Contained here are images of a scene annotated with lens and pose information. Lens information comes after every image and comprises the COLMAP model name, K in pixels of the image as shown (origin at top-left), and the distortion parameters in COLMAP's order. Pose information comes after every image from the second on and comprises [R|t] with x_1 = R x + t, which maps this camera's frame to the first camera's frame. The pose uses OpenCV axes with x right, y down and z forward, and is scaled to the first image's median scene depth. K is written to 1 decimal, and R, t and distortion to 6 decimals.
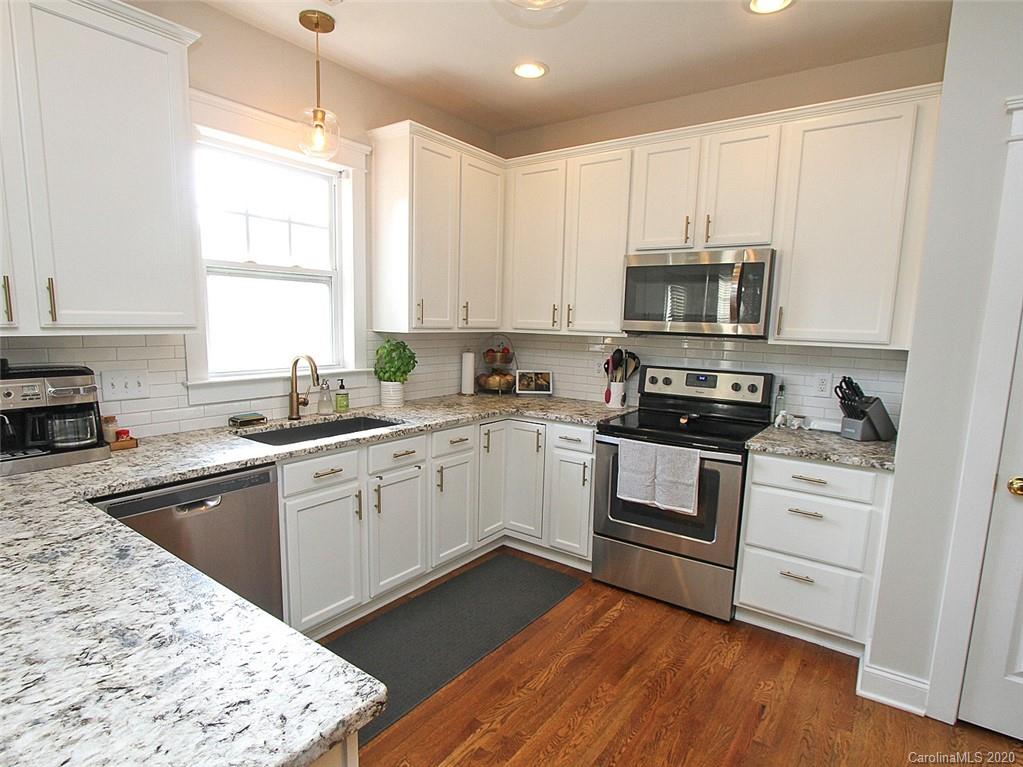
lens RADIAL K [[551.6, 0, 511.7], [0, 551.6, 392.0], [0, 0, 1]] dist [-0.026323, 0.006131]
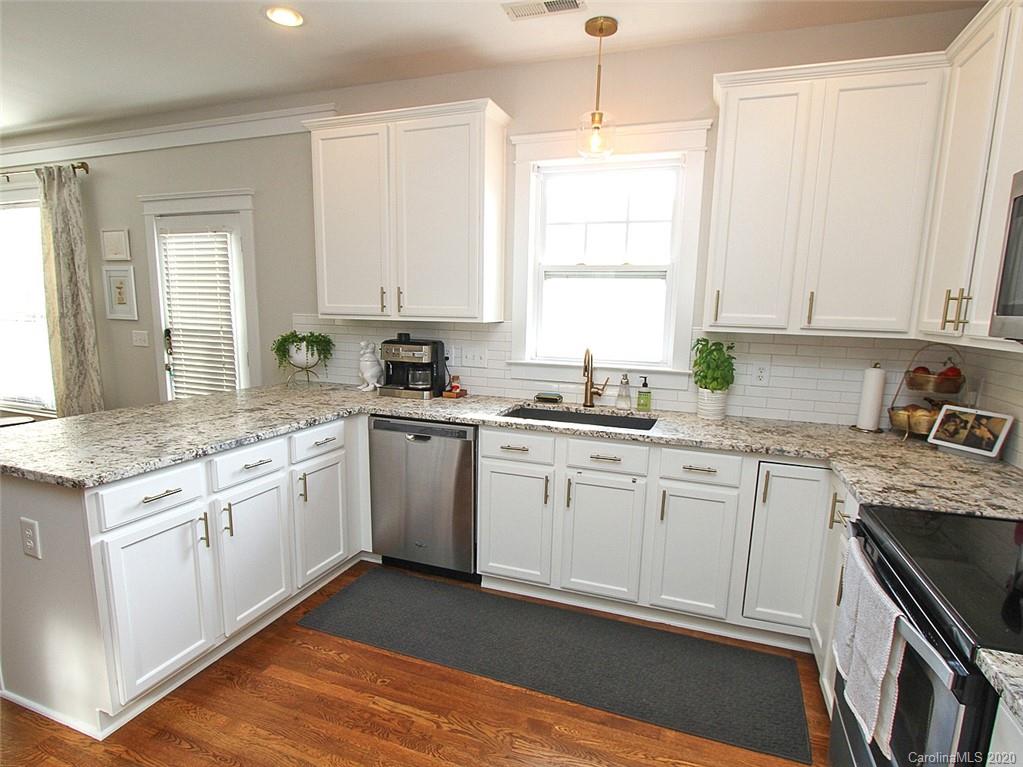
lens RADIAL K [[551.6, 0, 508.0], [0, 551.6, 392.9], [0, 0, 1]] dist [-0.026323, 0.006131]
pose [[0.275022, 0.130189, -0.952583, 0.607142], [-0.141493, 0.985482, 0.093834, -0.057429], [0.950969, 0.108977, 0.289450, 0.543364]]
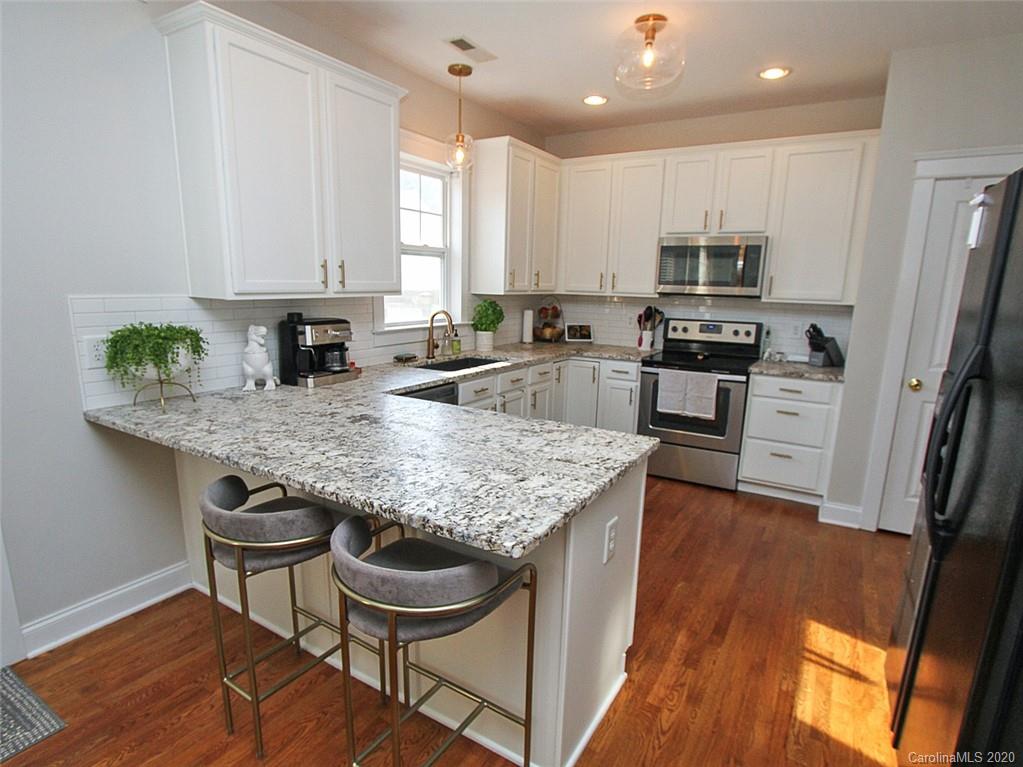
lens RADIAL K [[551.6, 0, 514.6], [0, 551.6, 389.7], [0, 0, 1]] dist [-0.026323, 0.006131]
pose [[0.996345, -0.018607, 0.083369, -0.310050], [0.013203, 0.997804, 0.064901, 0.042274], [-0.084393, -0.063563, 0.994403, -0.404742]]
